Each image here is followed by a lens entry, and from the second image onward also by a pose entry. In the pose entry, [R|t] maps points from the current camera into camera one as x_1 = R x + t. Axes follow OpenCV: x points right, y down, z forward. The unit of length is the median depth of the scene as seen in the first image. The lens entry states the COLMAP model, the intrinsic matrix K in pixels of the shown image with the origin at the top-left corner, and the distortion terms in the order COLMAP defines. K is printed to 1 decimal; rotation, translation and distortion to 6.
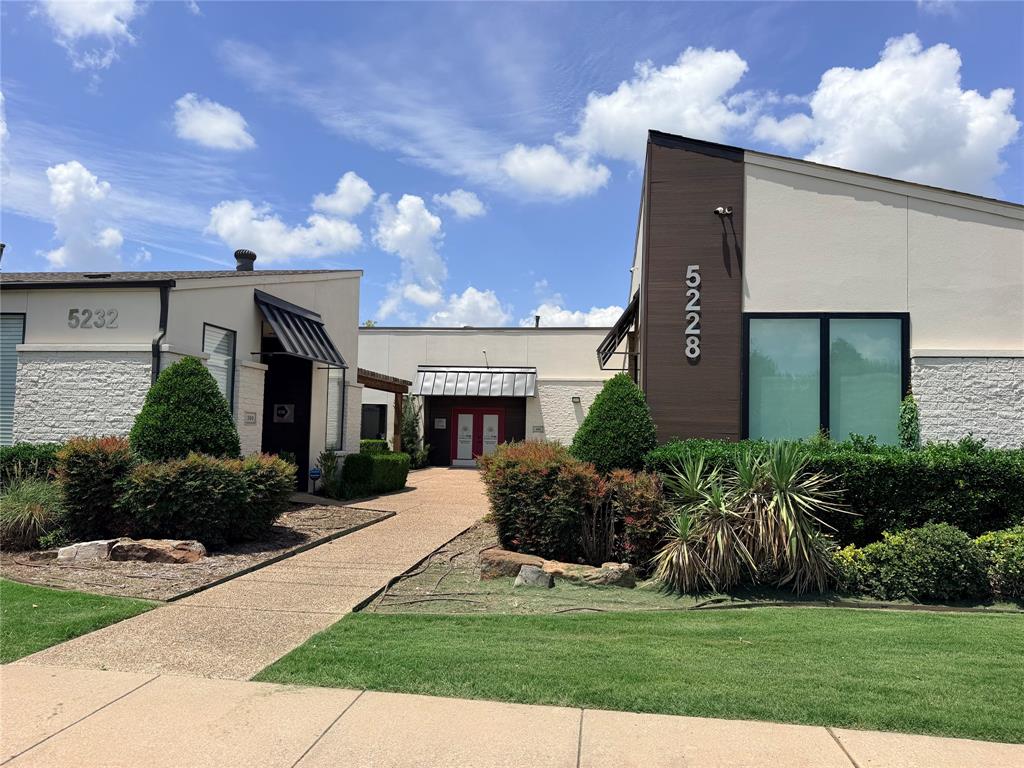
lens RADIAL K [[718.2, 0, 512.0], [0, 718.2, 384.0], [0, 0, 1]] dist [0.002851, -0.002611]
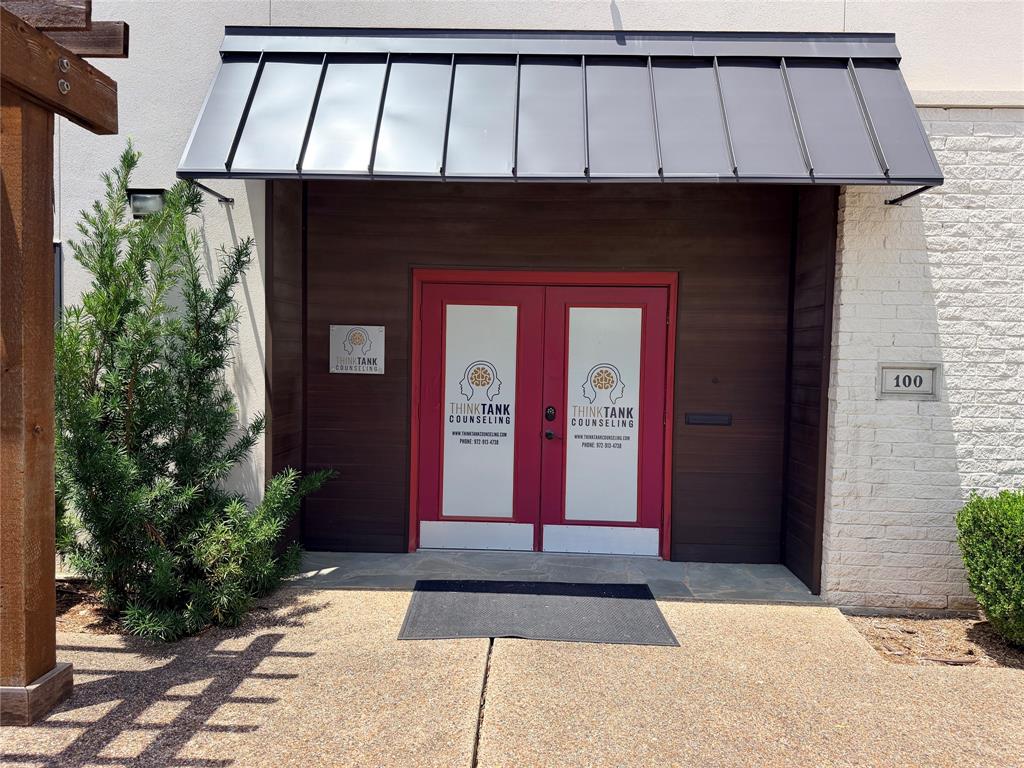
lens RADIAL K [[718.2, 0, 512.0], [0, 718.2, 384.0], [0, 0, 1]] dist [0.002851, -0.002611]
pose [[0.994281, -0.002356, 0.106770, -0.079634], [-0.008003, 0.995301, 0.096493, 0.046002], [-0.106496, -0.096796, 0.989590, 0.812703]]
